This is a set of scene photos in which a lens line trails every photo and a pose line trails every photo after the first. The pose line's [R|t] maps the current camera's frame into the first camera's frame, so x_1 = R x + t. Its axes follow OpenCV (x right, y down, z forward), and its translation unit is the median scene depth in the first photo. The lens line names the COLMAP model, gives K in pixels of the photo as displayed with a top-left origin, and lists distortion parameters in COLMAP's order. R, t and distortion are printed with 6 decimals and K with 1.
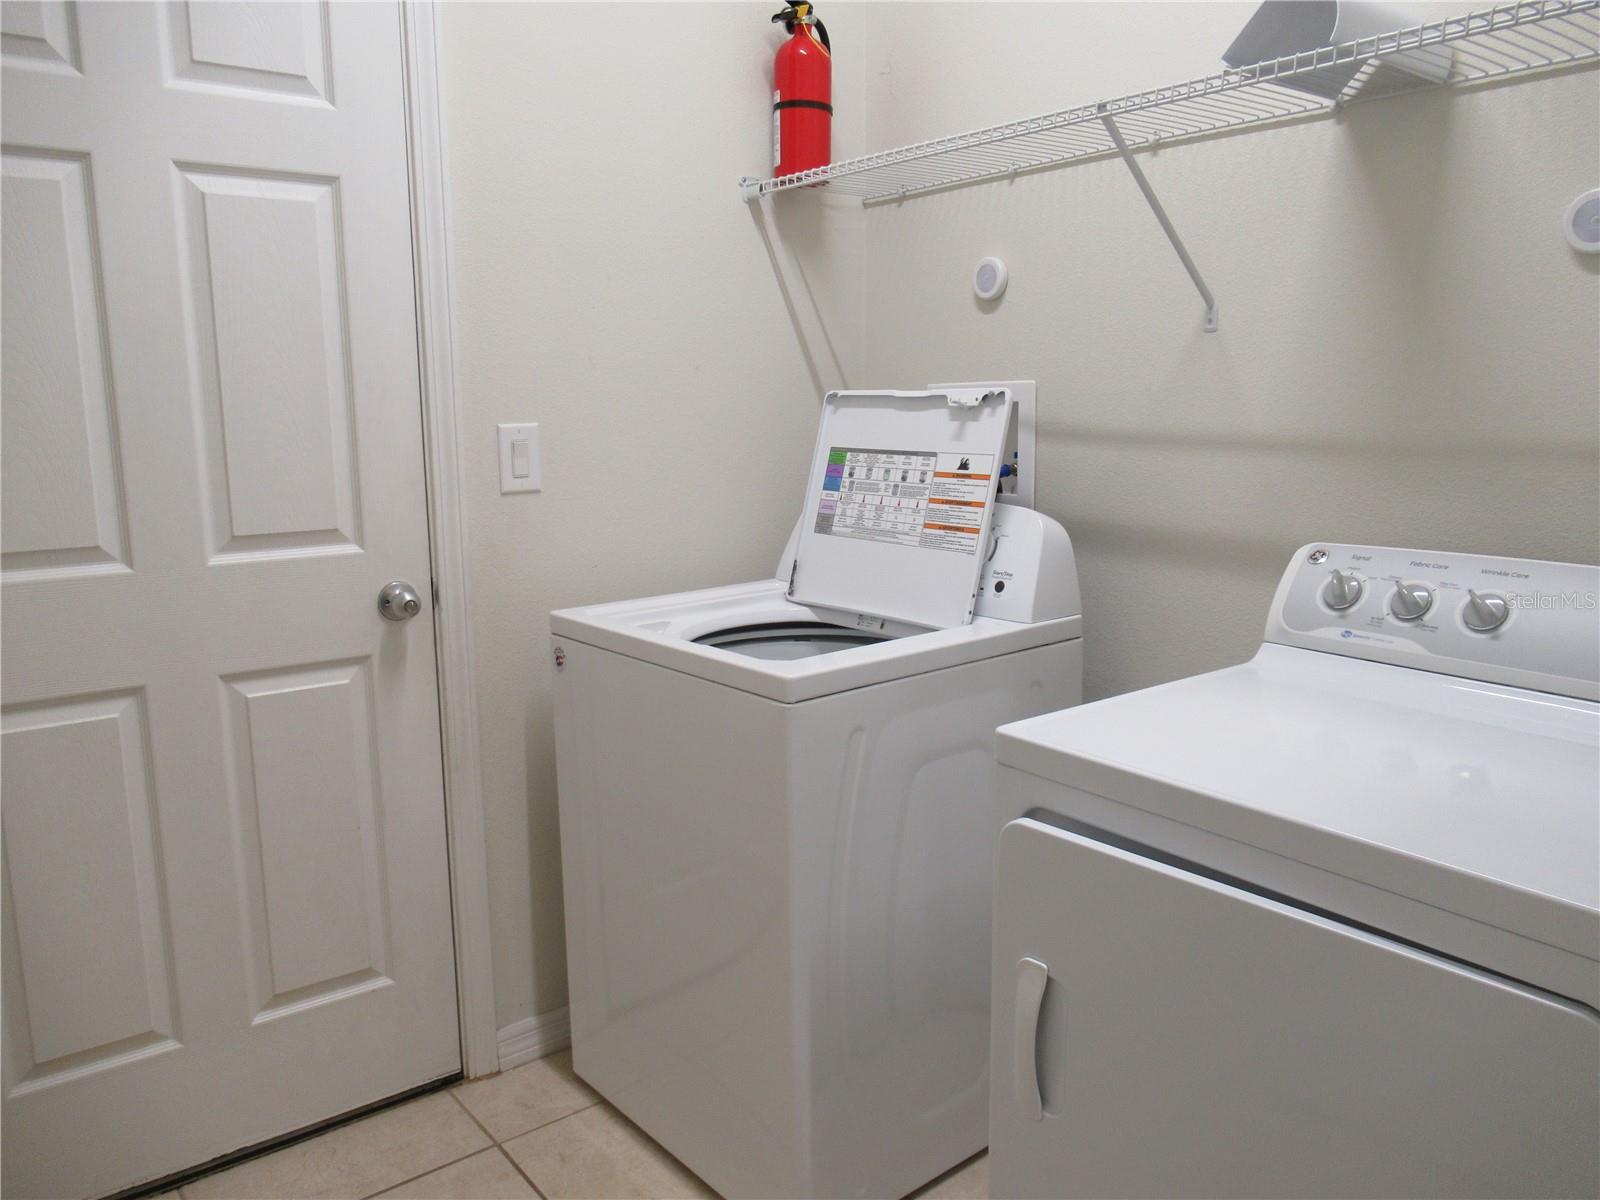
lens RADIAL K [[1195.9, 0, 804.3], [0, 1195.9, 611.6], [0, 0, 1]] dist [-0.002835, -0.003113]
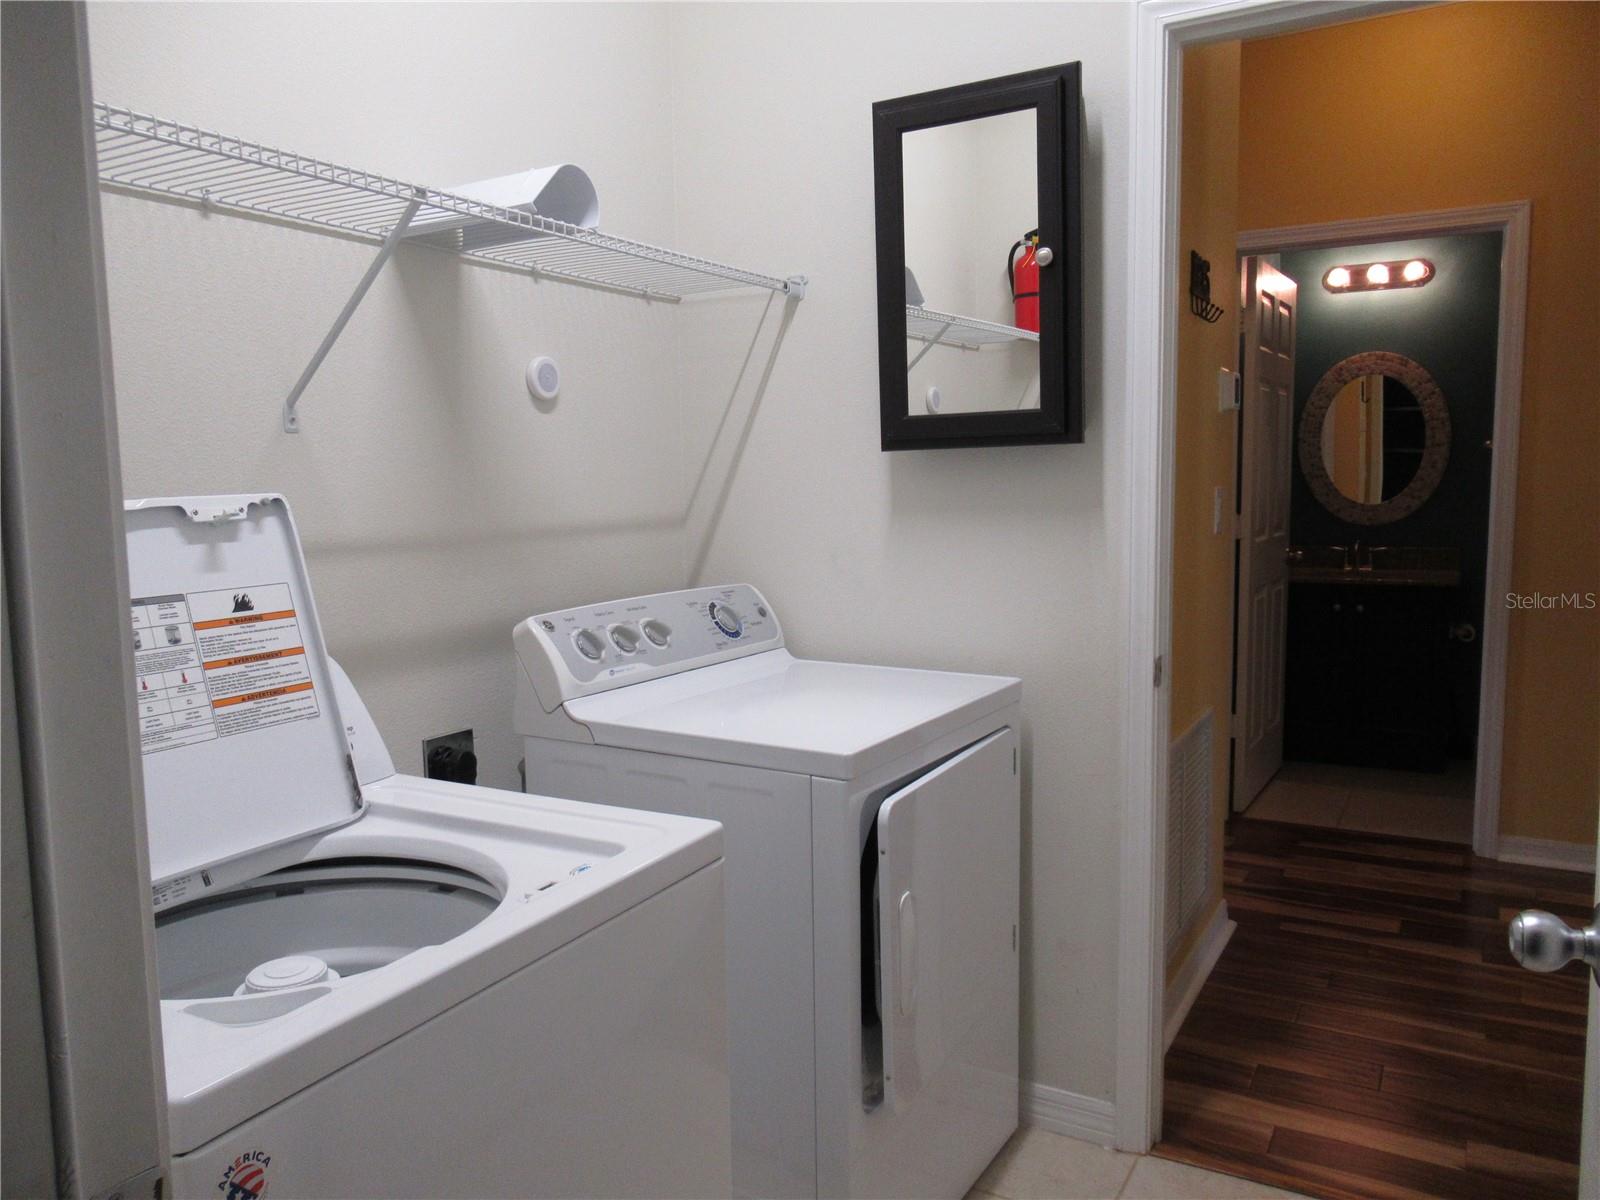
lens RADIAL K [[1195.9, 0, 799.8], [0, 1195.9, 587.4], [0, 0, 1]] dist [-0.002835, -0.003113]
pose [[-0.375970, -0.075873, 0.923520, -0.624280], [0.183556, 0.970794, 0.154484, -0.178631], [-0.908270, 0.227599, -0.351063, 0.940825]]
